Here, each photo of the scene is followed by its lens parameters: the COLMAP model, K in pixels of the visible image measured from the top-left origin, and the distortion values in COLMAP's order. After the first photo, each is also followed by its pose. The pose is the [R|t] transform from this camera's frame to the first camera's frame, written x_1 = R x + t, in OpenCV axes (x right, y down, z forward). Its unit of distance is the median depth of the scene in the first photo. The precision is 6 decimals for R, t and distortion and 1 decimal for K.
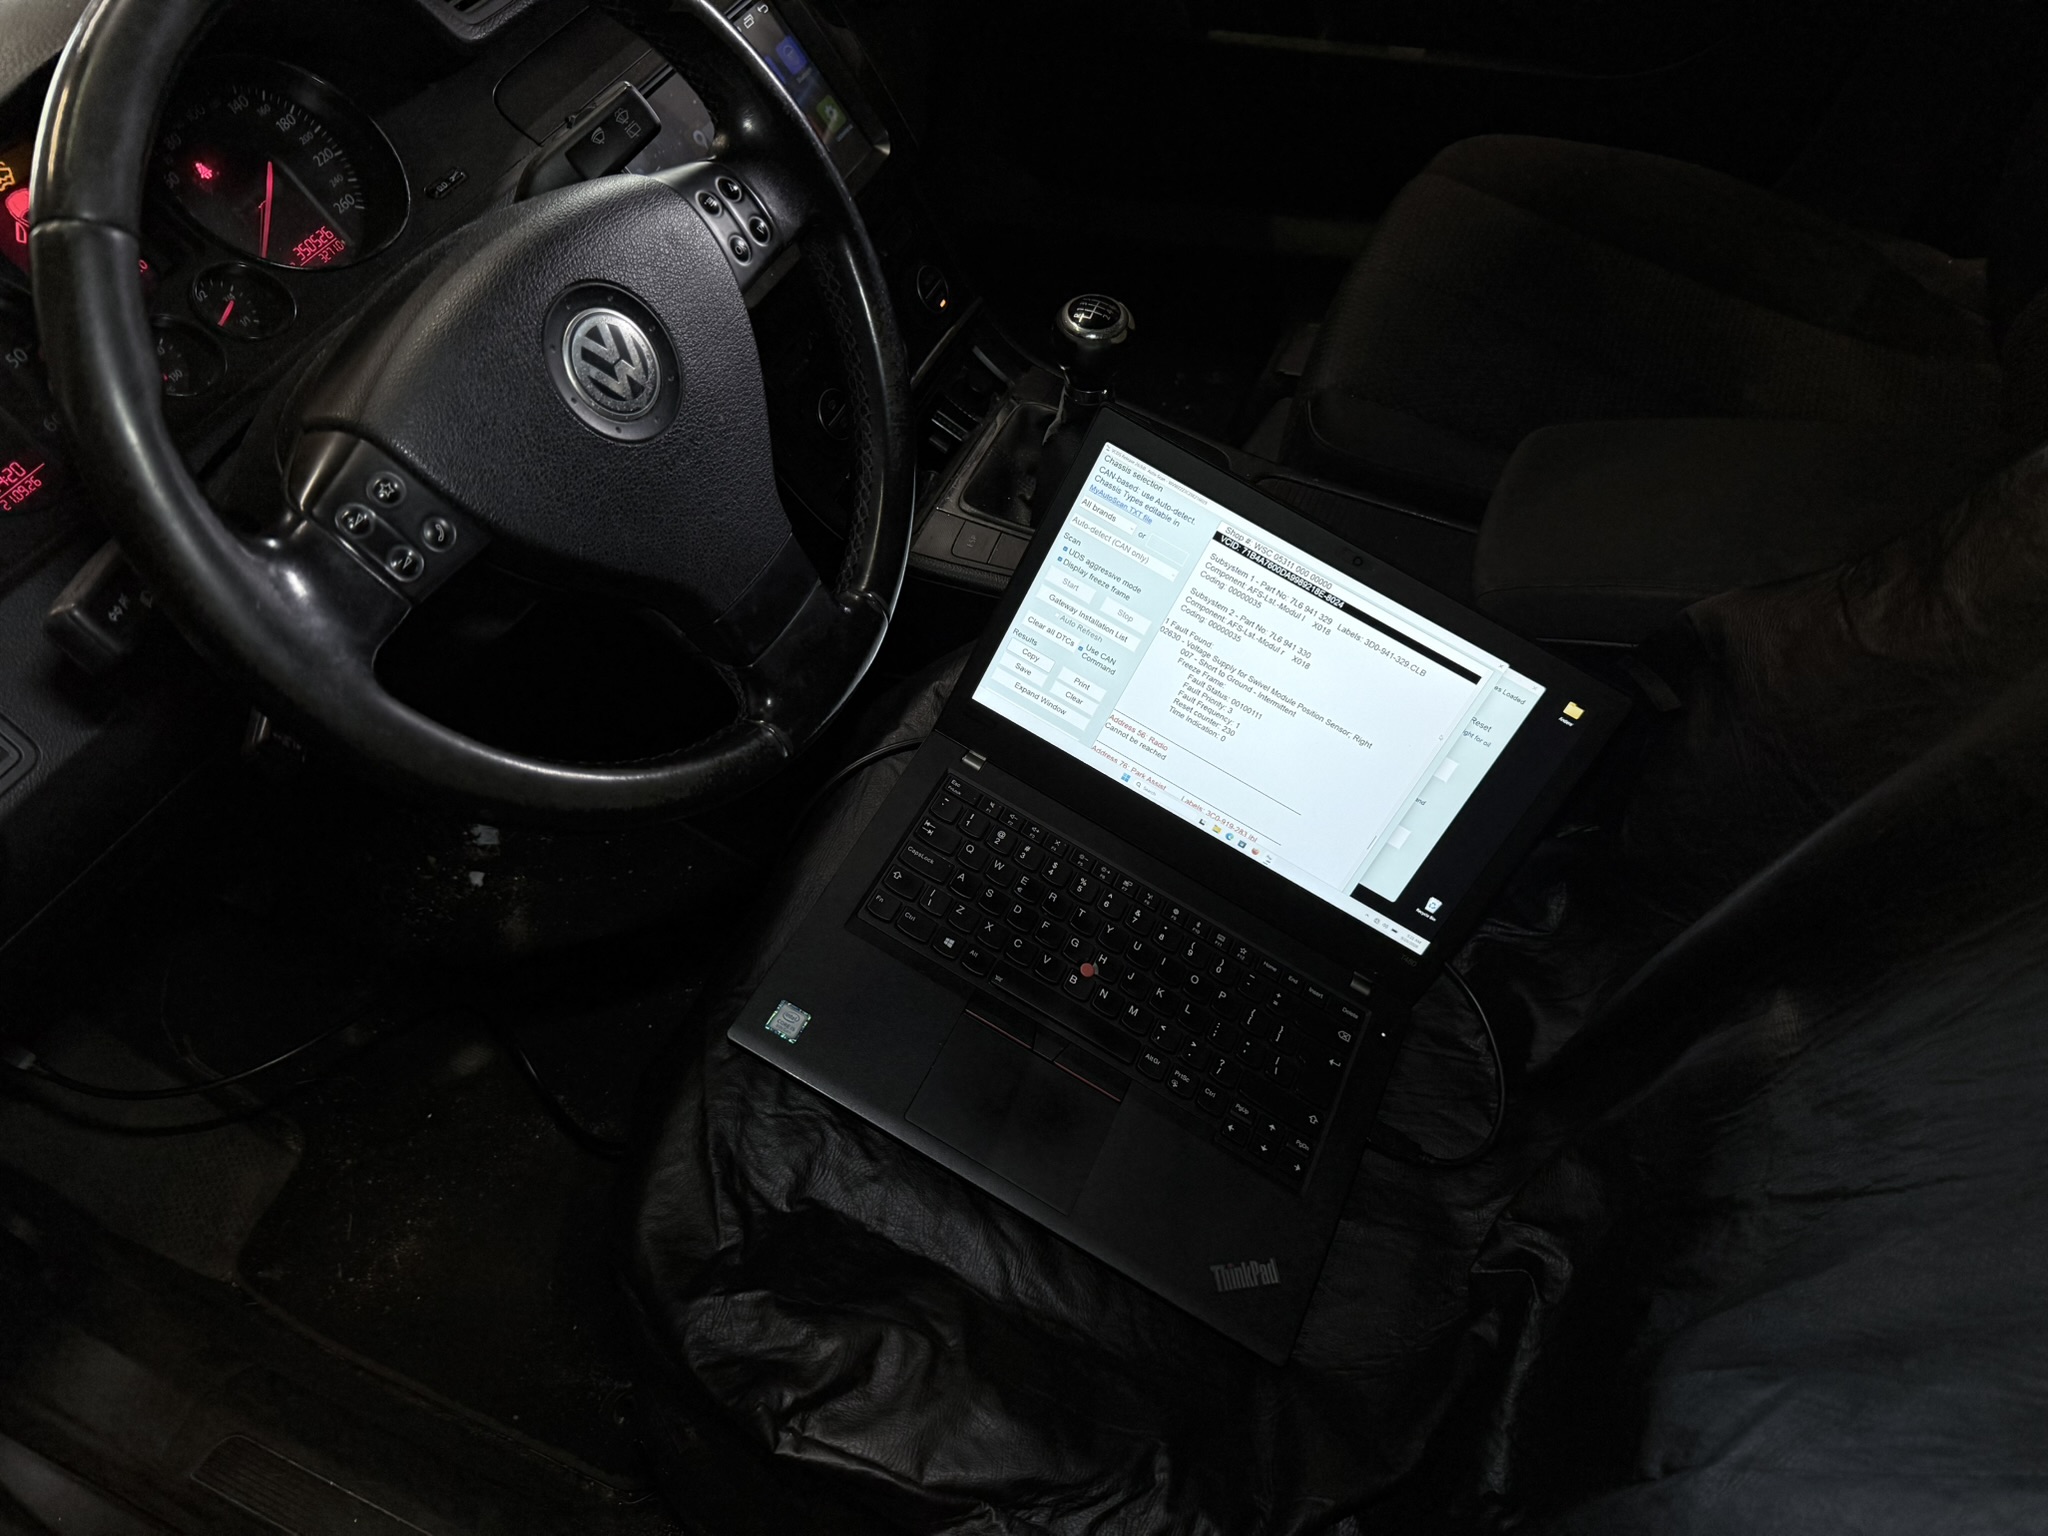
lens RADIAL K [[1446.4, 0, 1027.2], [0, 1446.4, 767.6], [0, 0, 1]] dist [-0.006314, -0.004176]
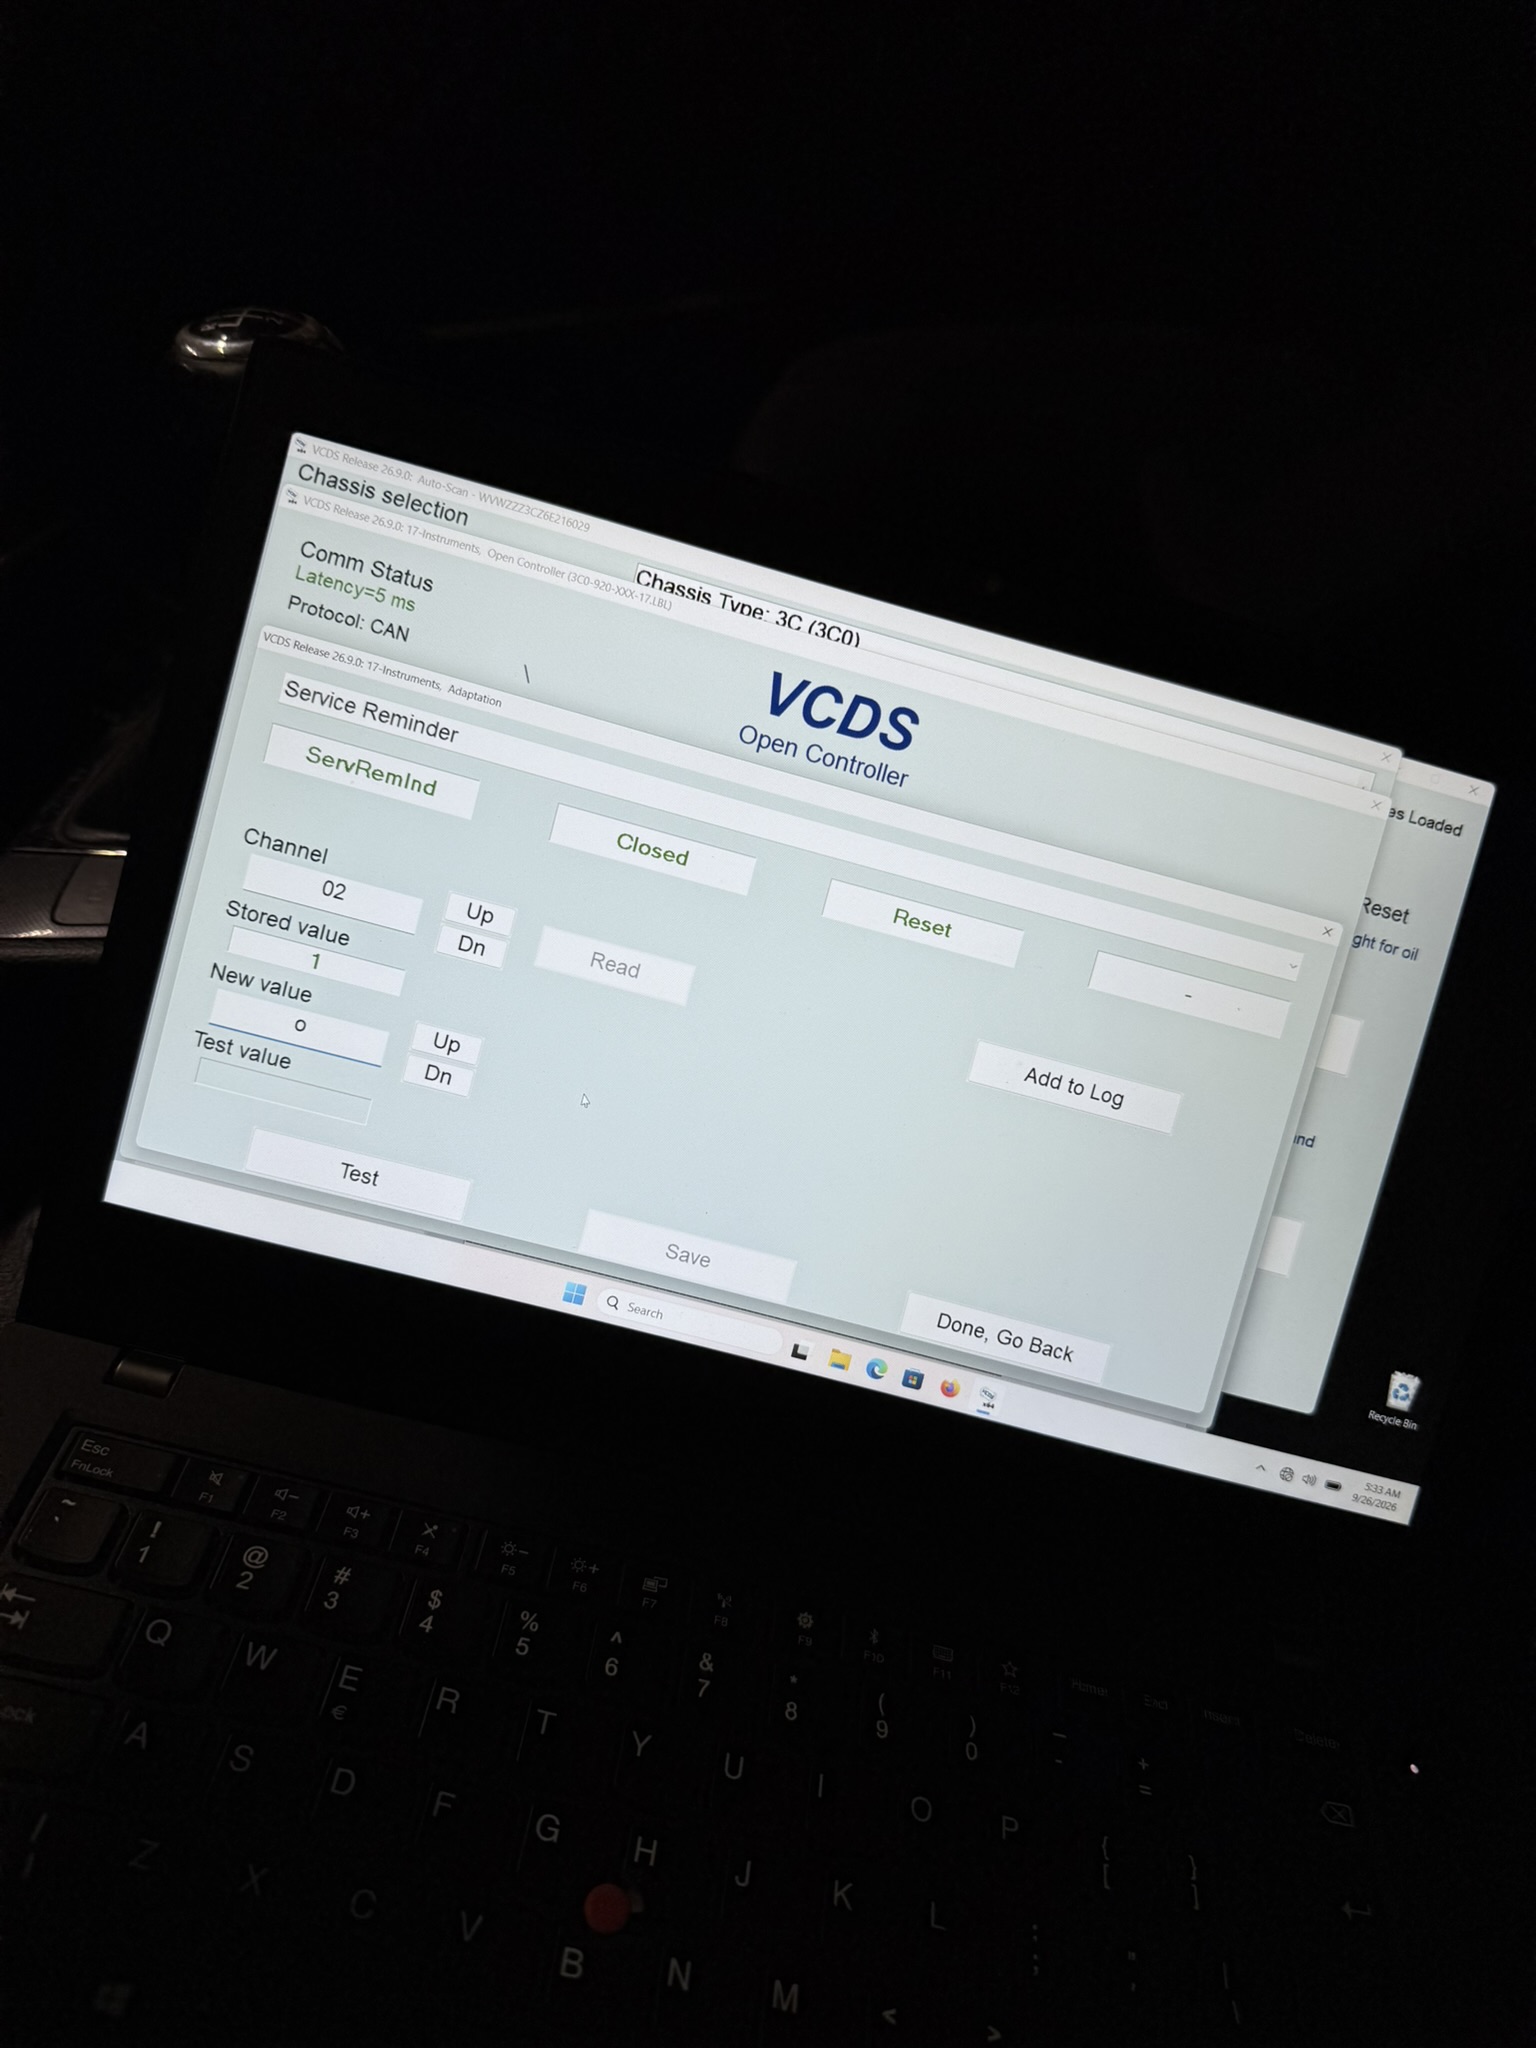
lens RADIAL K [[1446.4, 0, 767.4], [0, 1446.4, 1031.1], [0, 0, 1]] dist [-0.006314, -0.004176]
pose [[0.942224, -0.231873, 0.241762, 0.041963], [0.286429, 0.931903, -0.222520, 0.041102], [-0.173702, 0.278911, 0.944477, 0.629166]]
